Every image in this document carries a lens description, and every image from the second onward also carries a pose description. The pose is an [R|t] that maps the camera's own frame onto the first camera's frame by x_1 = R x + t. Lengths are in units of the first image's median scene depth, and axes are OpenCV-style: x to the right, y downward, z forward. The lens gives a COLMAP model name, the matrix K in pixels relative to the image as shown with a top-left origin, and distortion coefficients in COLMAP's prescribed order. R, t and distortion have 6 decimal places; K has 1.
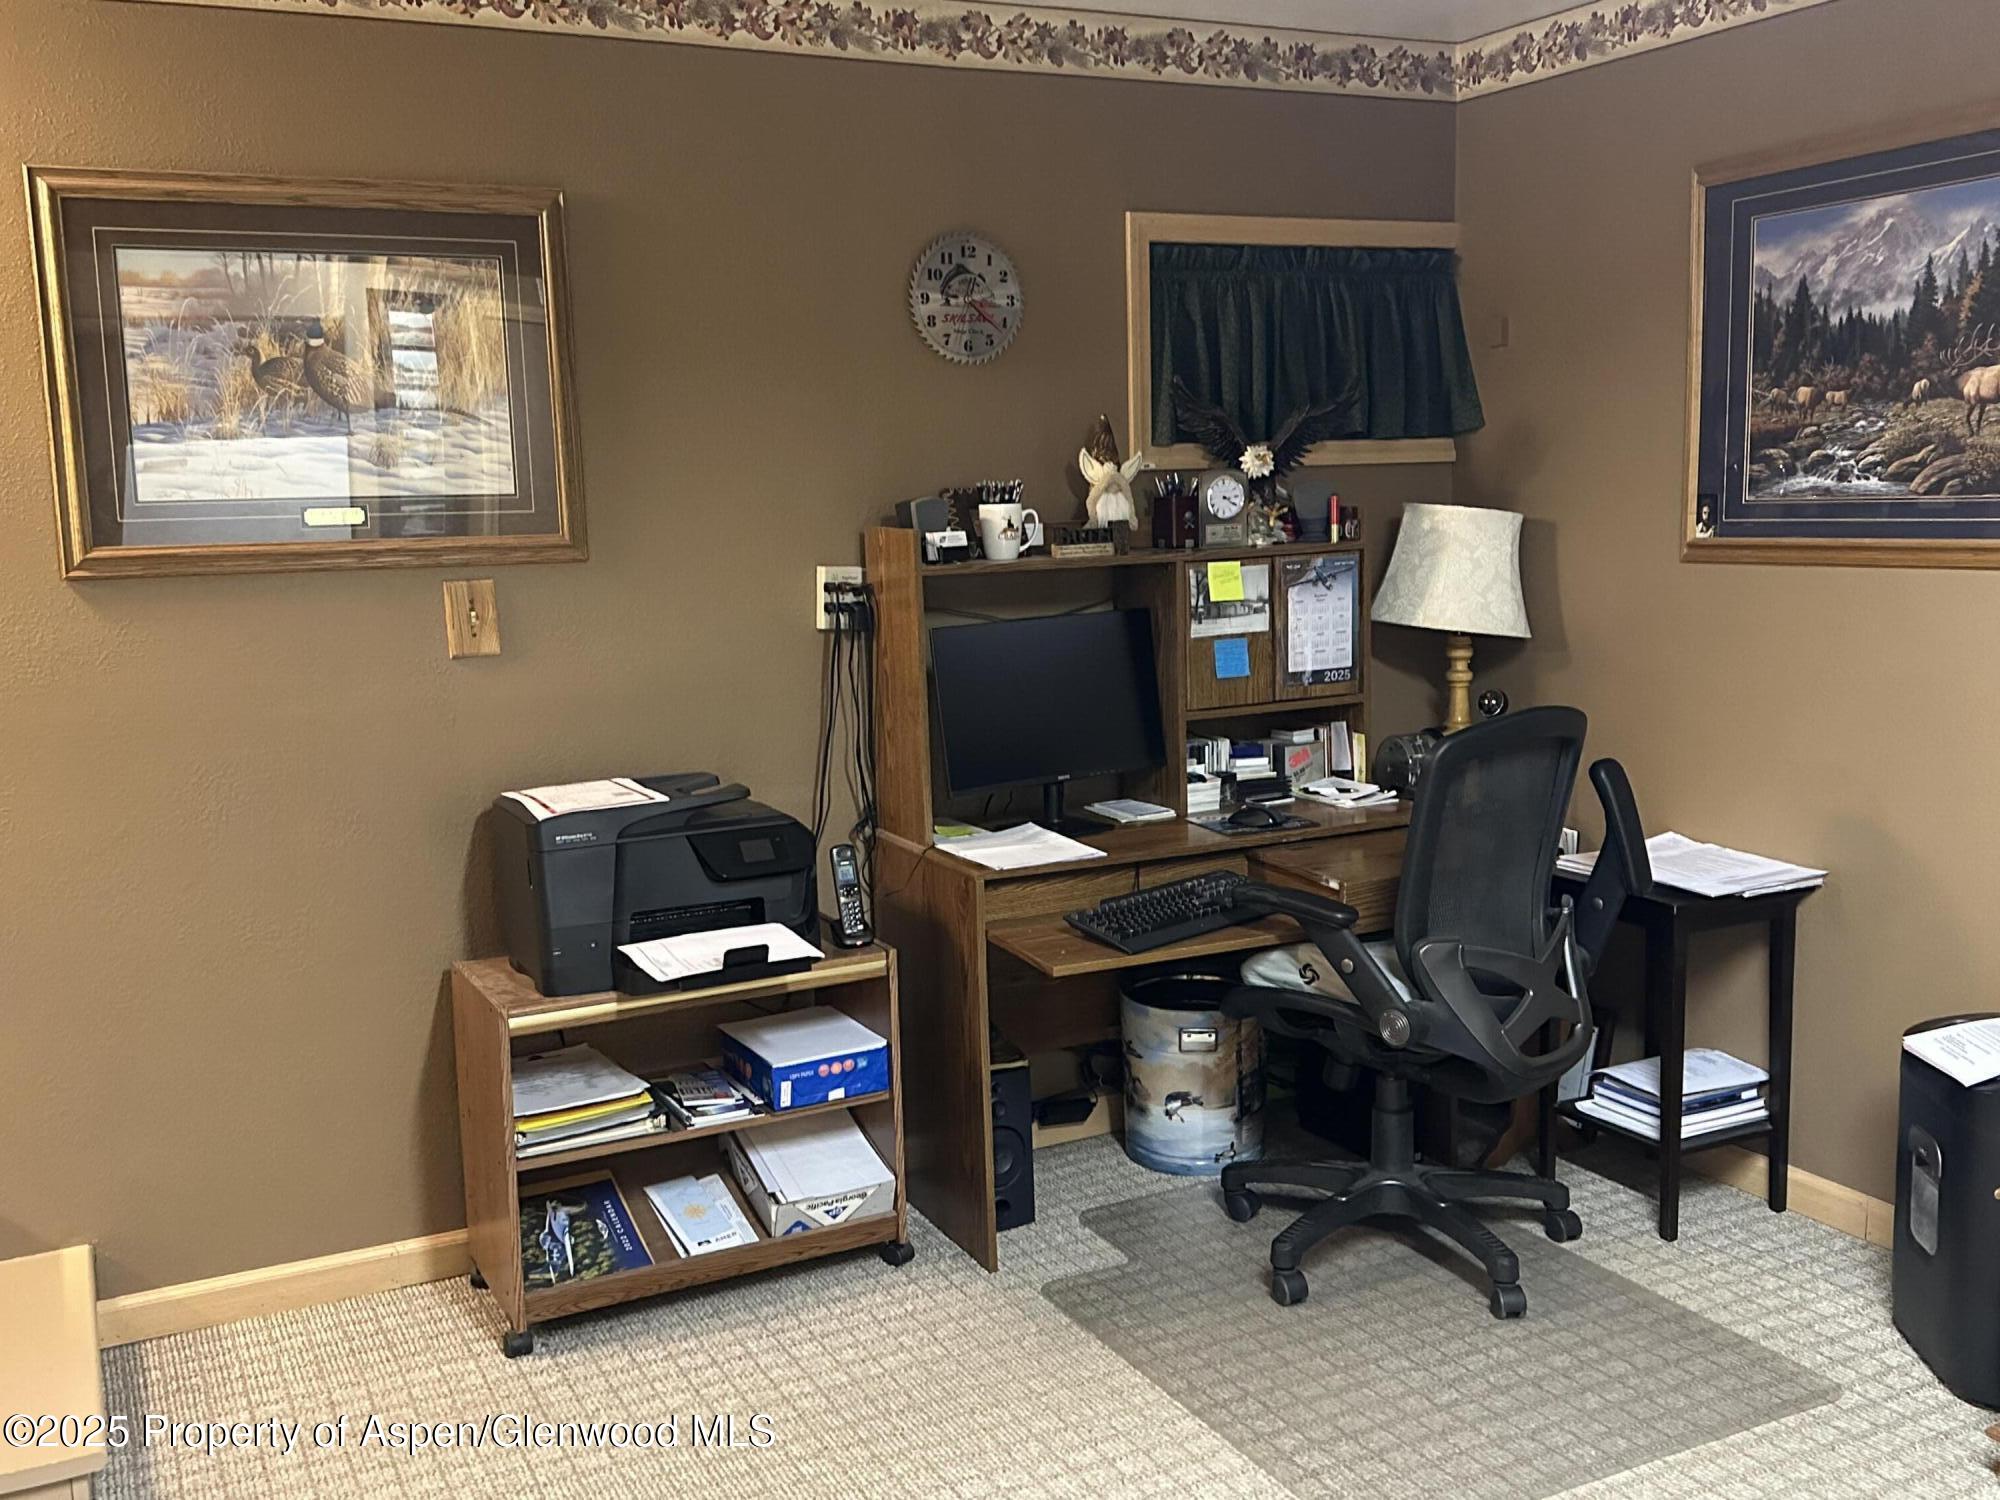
lens RADIAL K [[1905.0, 0, 1002.3], [0, 1905.0, 745.1], [0, 0, 1]] dist [-0.014566, 0.000000]
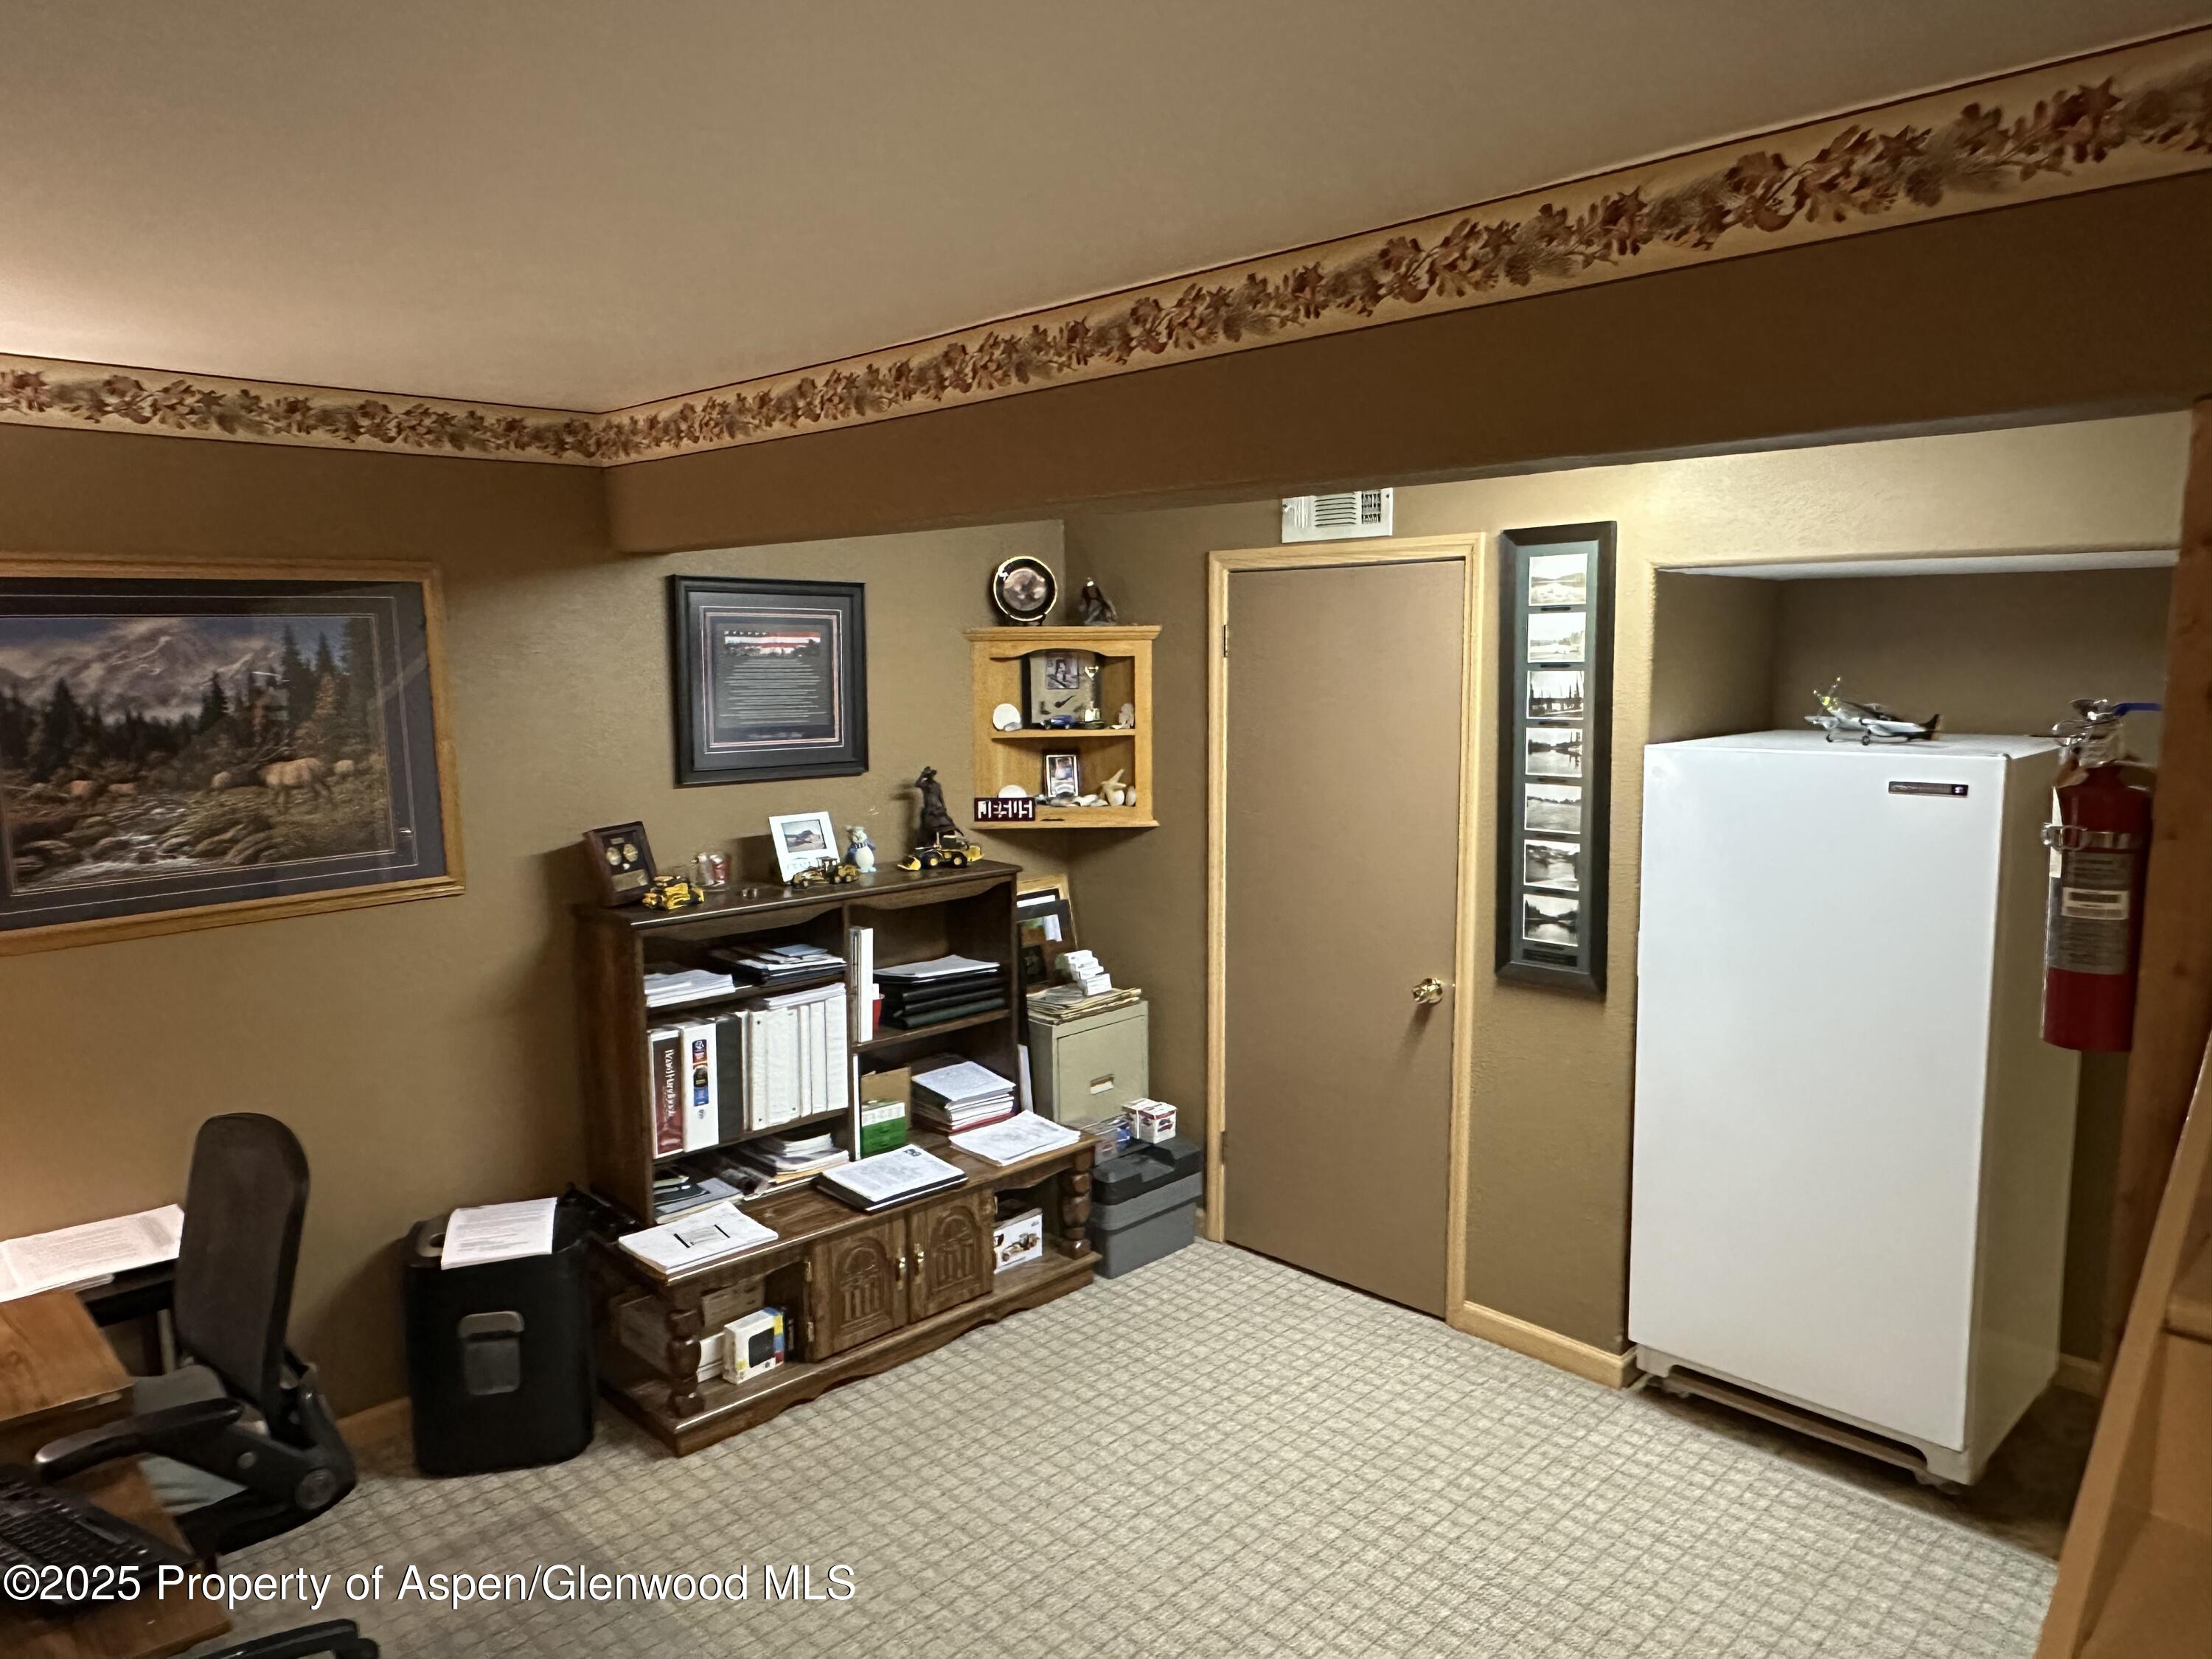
lens RADIAL K [[1479.0, 0, 1106.5], [0, 1479.0, 833.1], [0, 0, 1]] dist [0.003471, 0.000770]
pose [[-0.325837, -0.086767, 0.941436, -0.576218], [0.154992, 0.977405, 0.143726, -0.198001], [-0.932635, 0.192746, -0.305026, 0.750183]]
